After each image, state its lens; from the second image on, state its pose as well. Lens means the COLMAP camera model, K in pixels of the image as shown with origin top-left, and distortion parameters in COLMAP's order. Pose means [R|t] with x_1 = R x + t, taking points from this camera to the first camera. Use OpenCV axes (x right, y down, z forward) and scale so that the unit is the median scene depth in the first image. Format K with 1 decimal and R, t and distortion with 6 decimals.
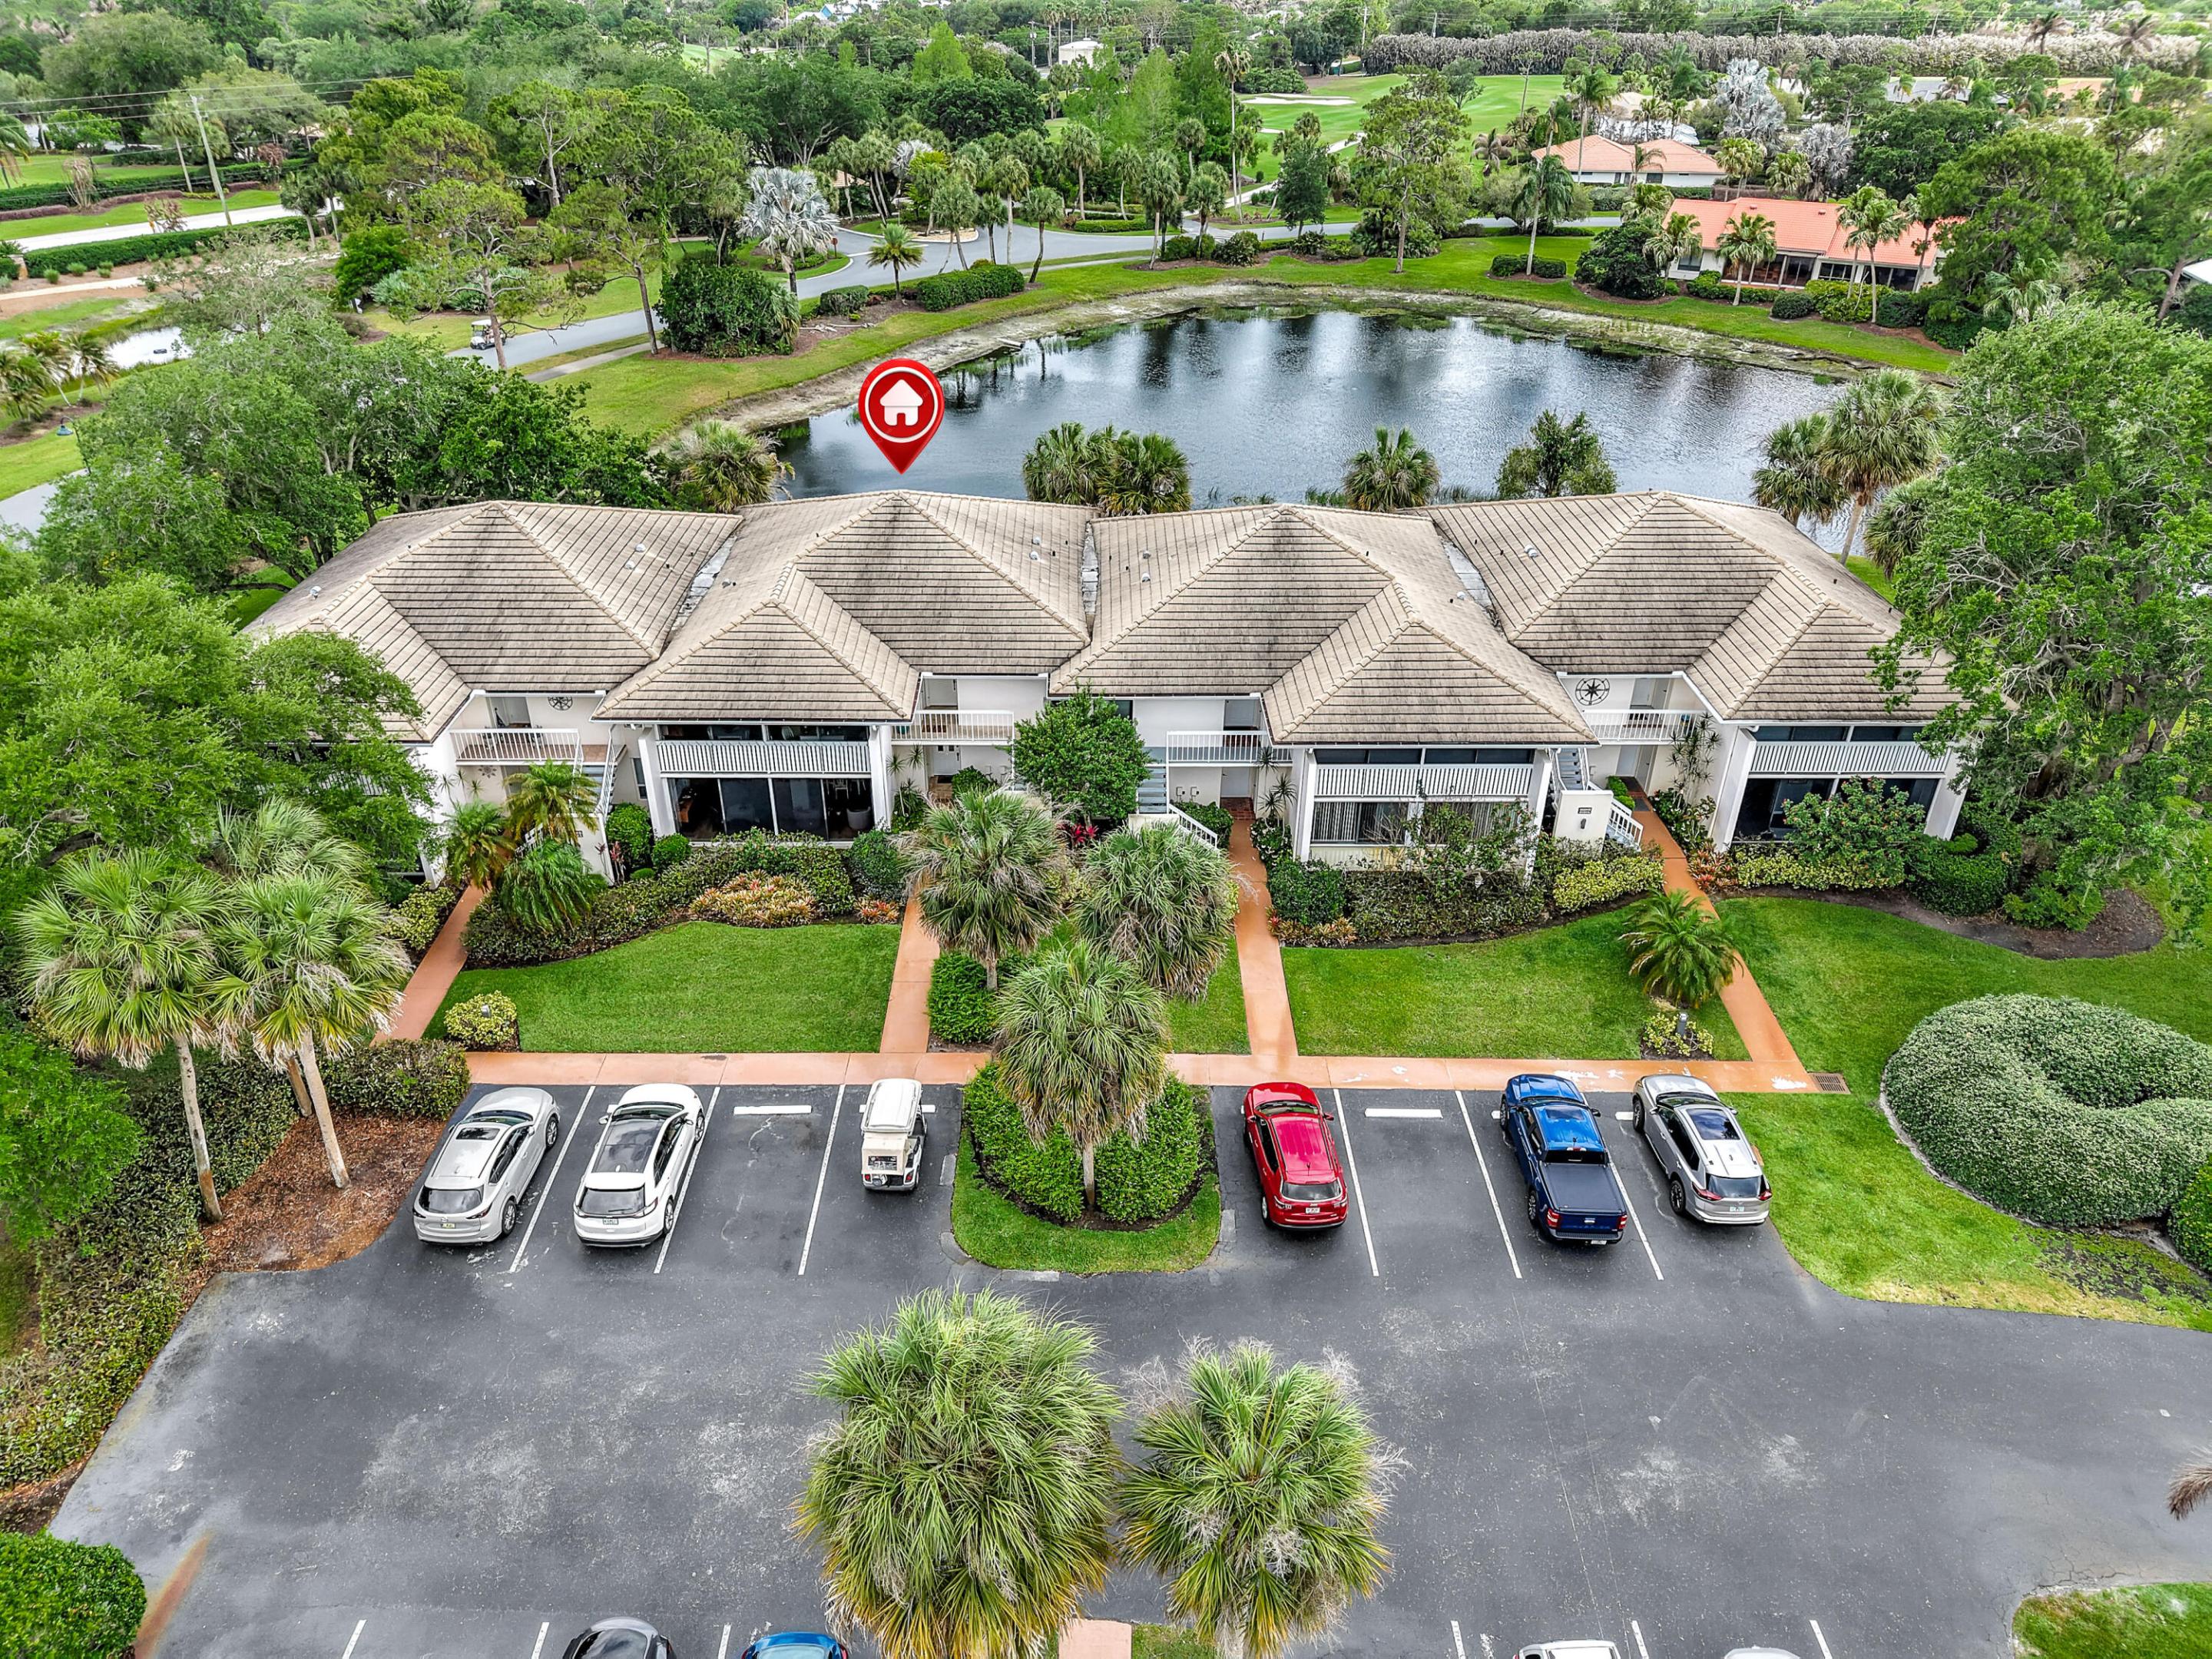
lens RADIAL K [[1473.9, 0, 1106.0], [0, 1473.9, 829.5], [0, 0, 1]] dist [0.028410, -0.029671]
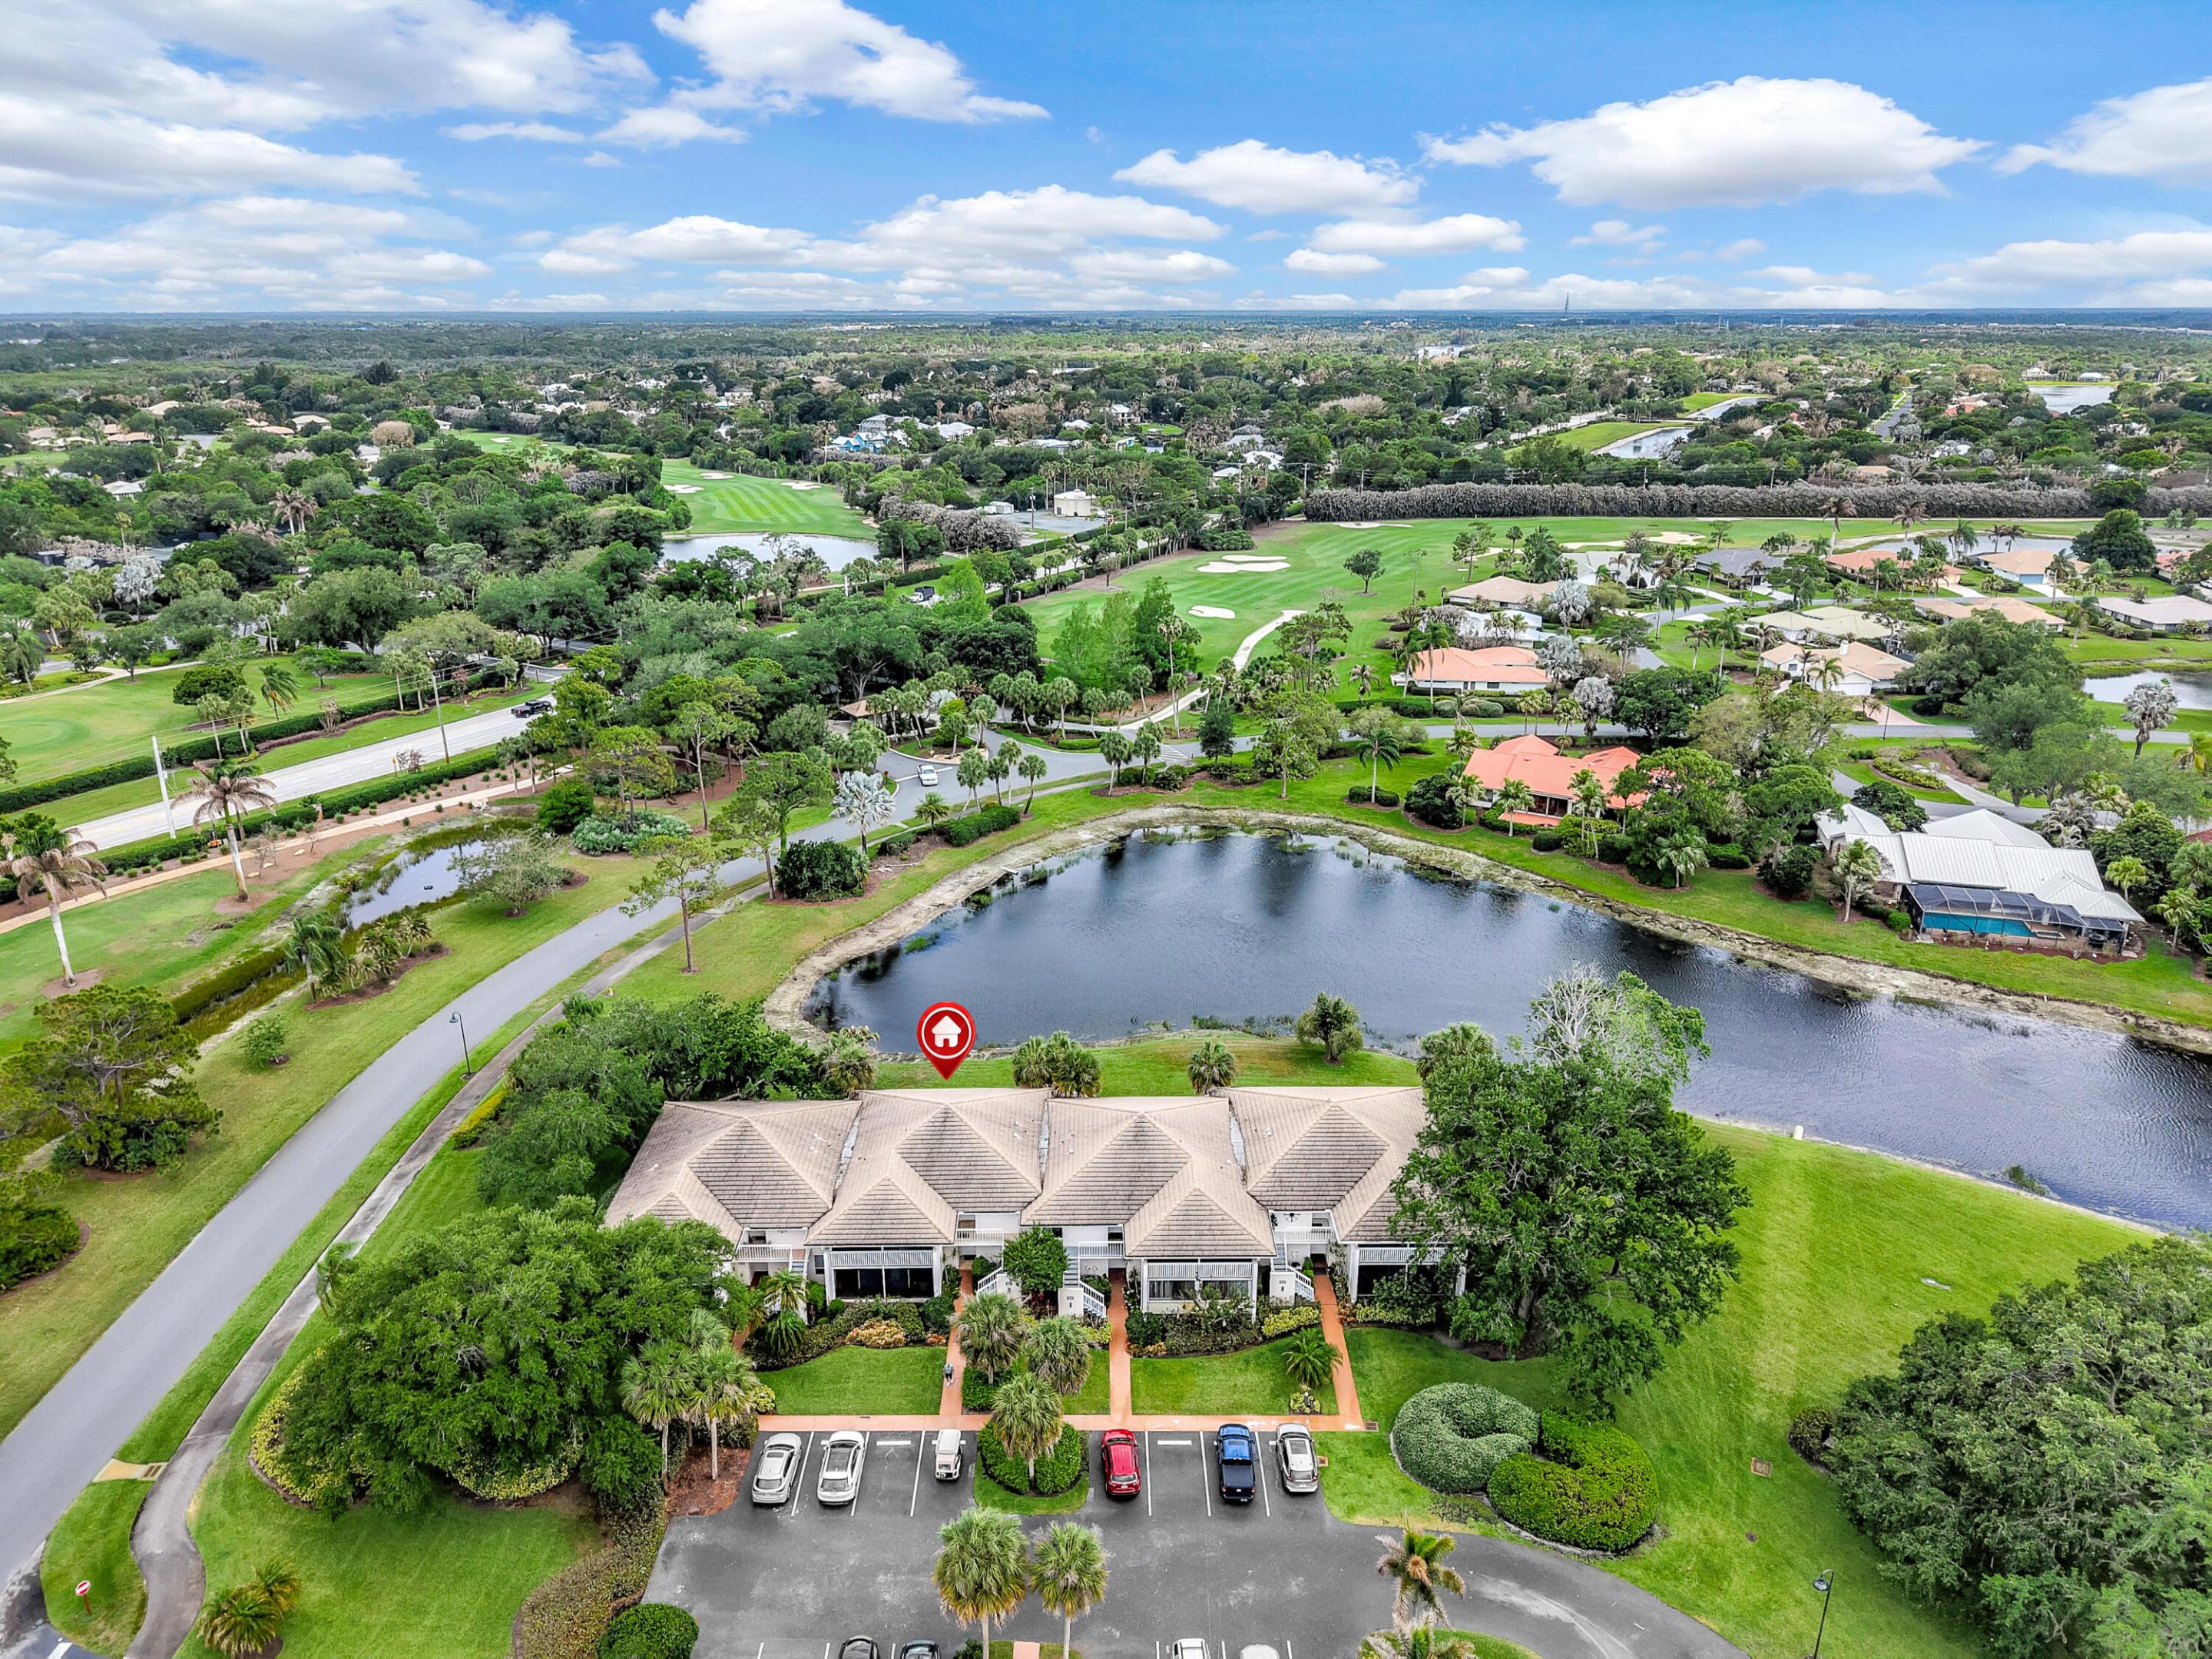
lens RADIAL K [[1476.7, 0, 1104.9], [0, 1476.7, 827.3], [0, 0, 1]] dist [0.012222, -0.005808]
pose [[0.999970, -0.007291, -0.002509, 0.085355], [0.006674, 0.981376, -0.191978, -0.231891], [0.003862, 0.191956, 0.981396, -1.091504]]
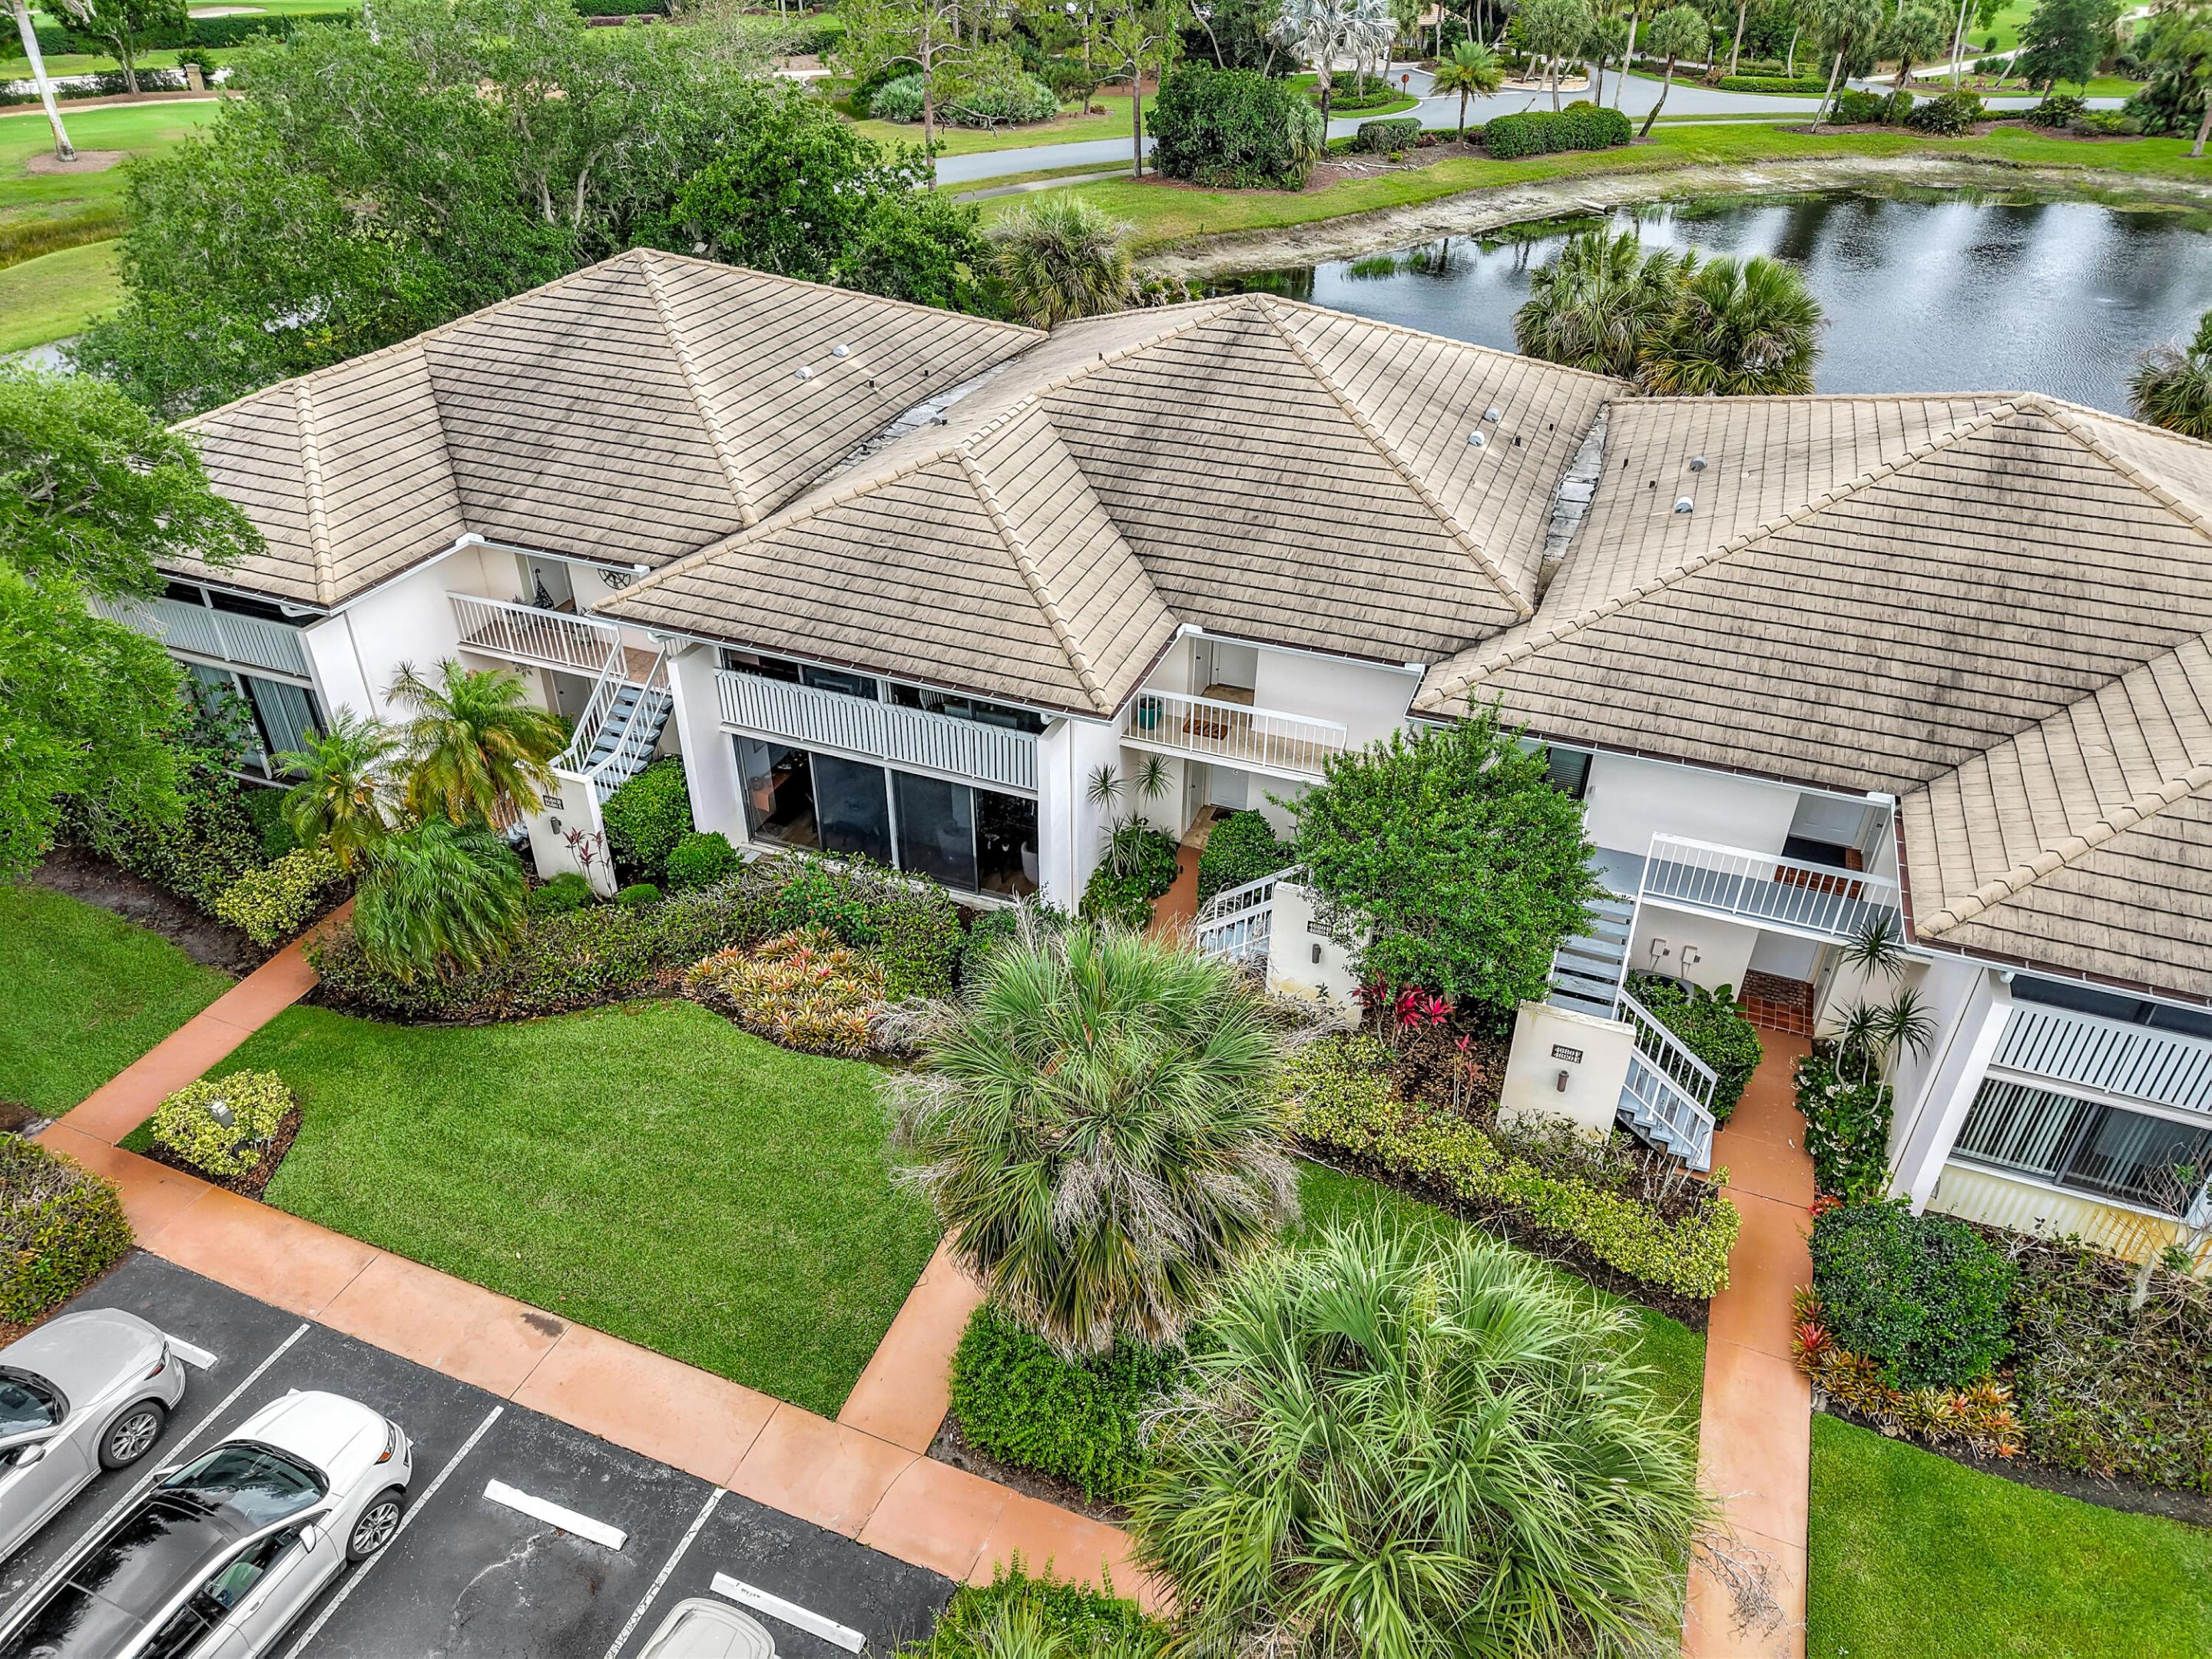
lens RADIAL K [[1473.9, 0, 1106.0], [0, 1473.9, 829.5], [0, 0, 1]] dist [0.028410, -0.029671]
pose [[0.925917, 0.206466, -0.316306, 0.028197], [-0.190991, 0.978364, 0.079532, -0.070008], [0.325883, -0.013229, 0.945317, 0.486652]]
